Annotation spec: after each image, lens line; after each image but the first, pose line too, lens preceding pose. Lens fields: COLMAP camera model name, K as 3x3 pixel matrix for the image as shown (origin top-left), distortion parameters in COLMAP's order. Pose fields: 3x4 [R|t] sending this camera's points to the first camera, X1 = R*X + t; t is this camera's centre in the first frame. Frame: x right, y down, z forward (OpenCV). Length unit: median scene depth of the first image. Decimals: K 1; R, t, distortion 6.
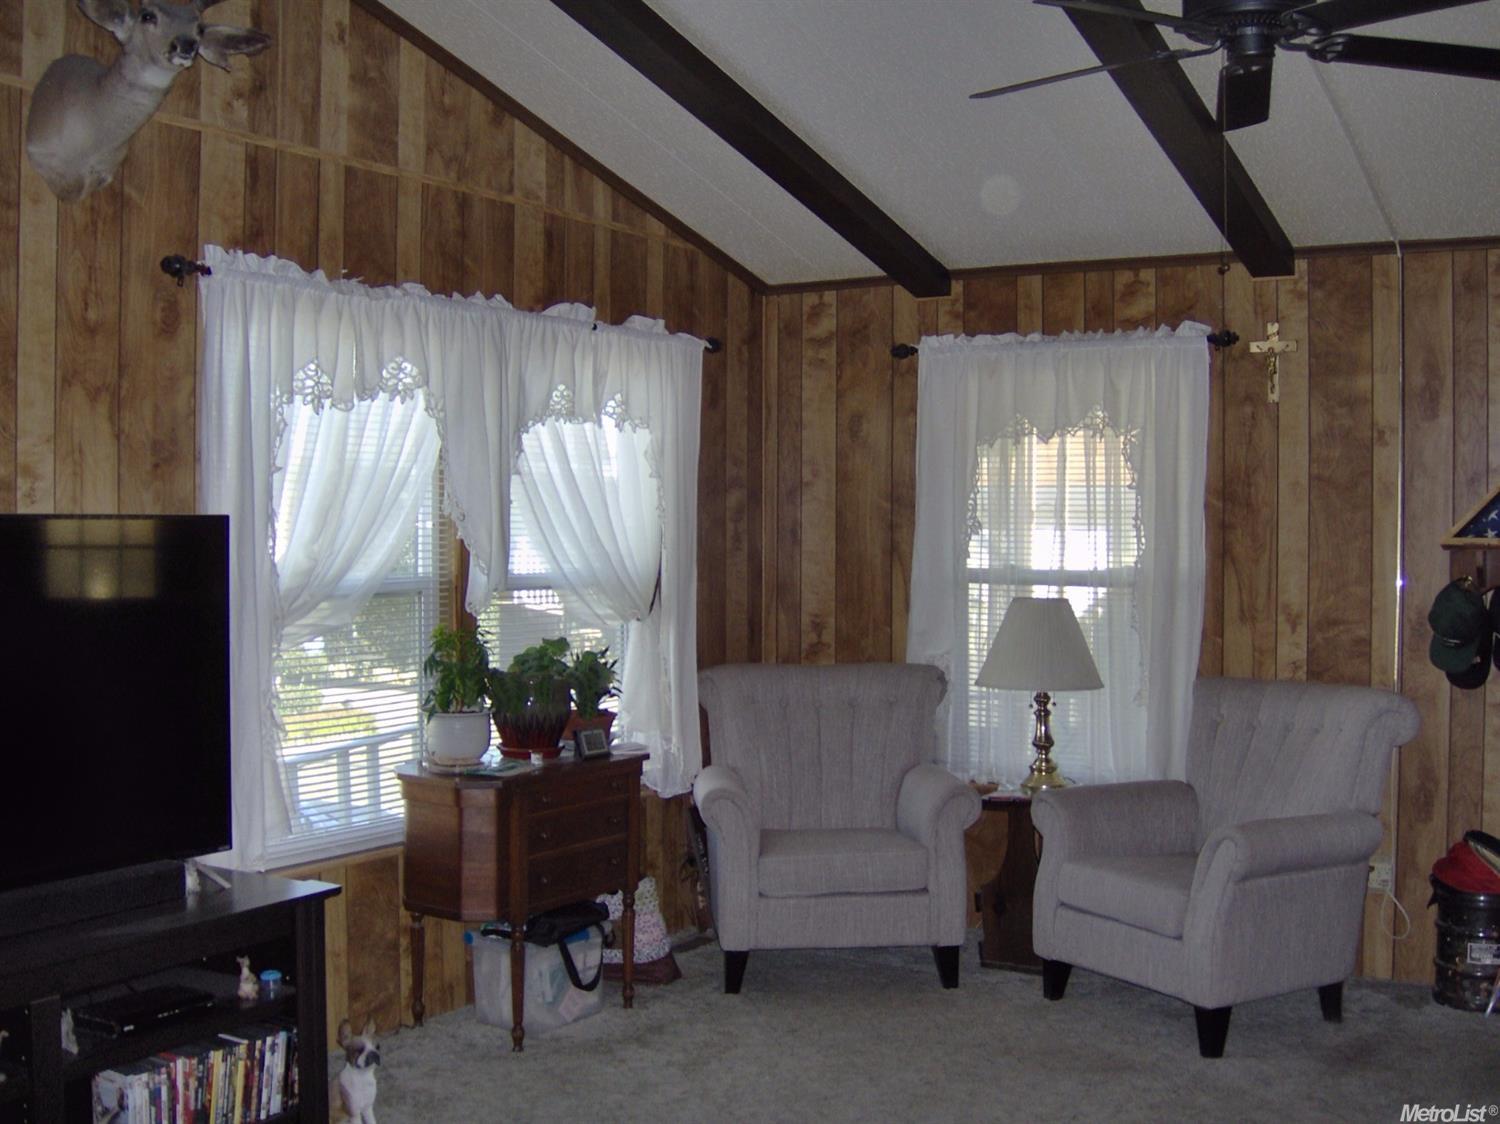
lens RADIAL K [[1686.6, 0, 750.0], [0, 1686.6, 562.0], [0, 0, 1]] dist [-0.202864, 0.163818]
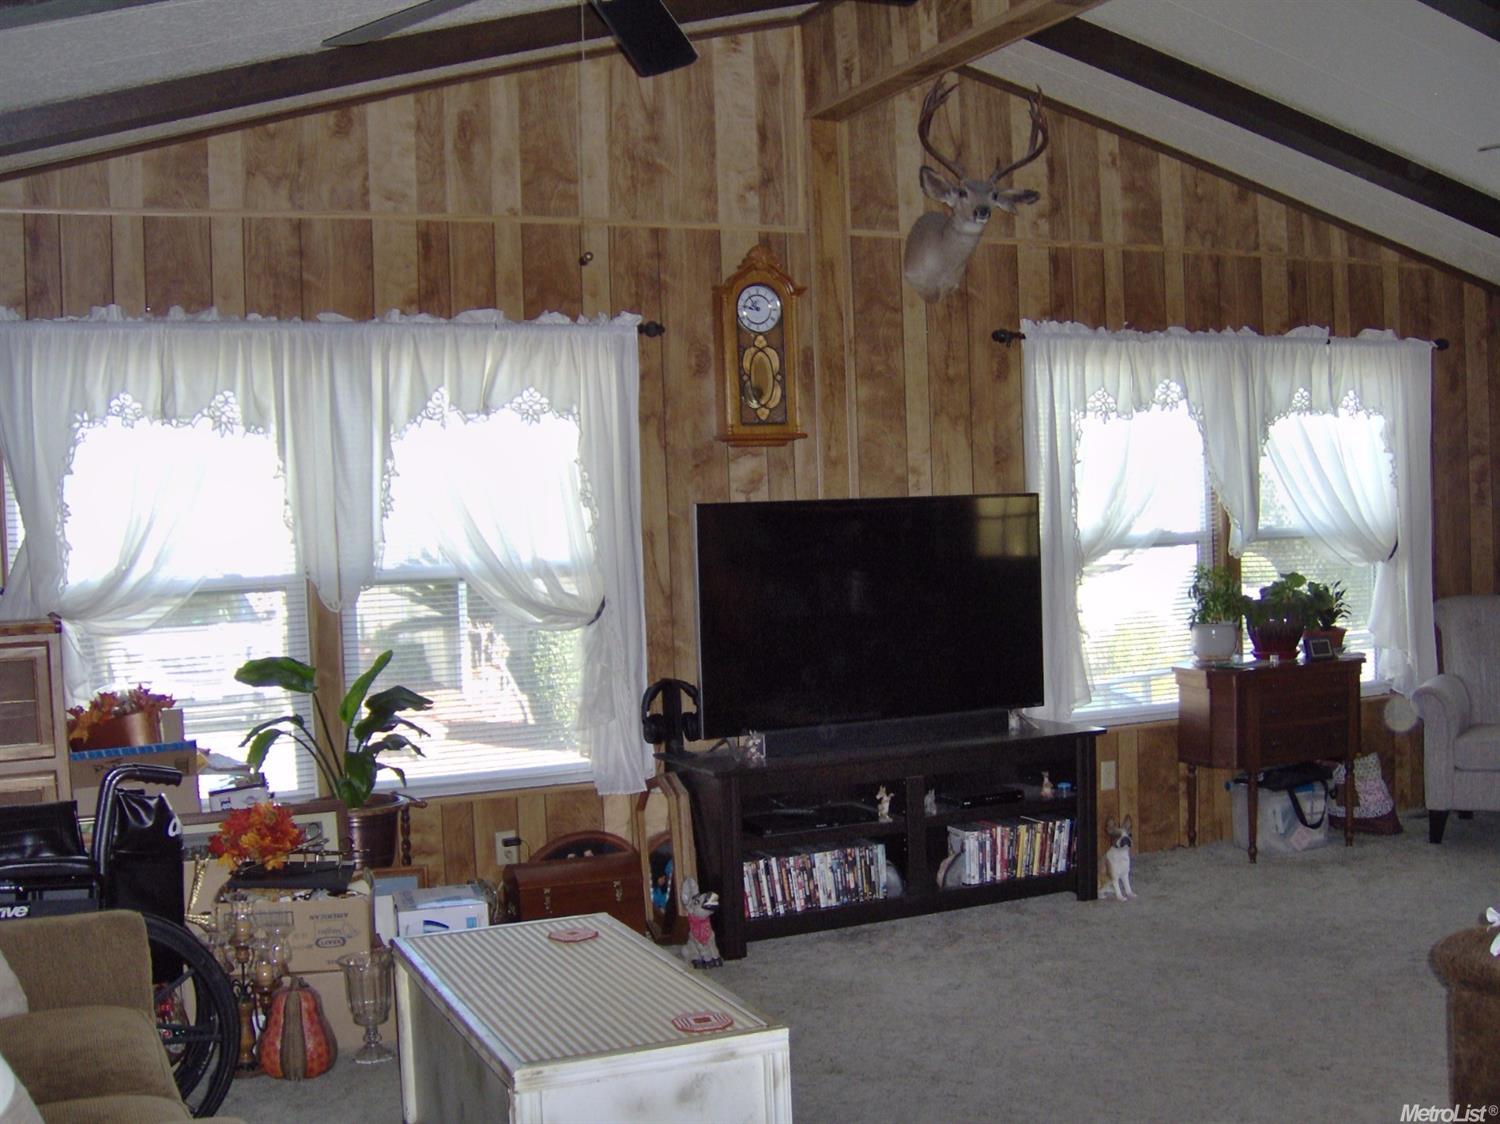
lens RADIAL K [[1686.6, 0, 750.0], [0, 1686.6, 562.0], [0, 0, 1]] dist [-0.202864, 0.163818]
pose [[0.830288, -0.015278, -0.557126, 0.287029], [0.025615, 0.999614, 0.010762, 0.010834], [0.556746, -0.023207, 0.830358, -0.398412]]
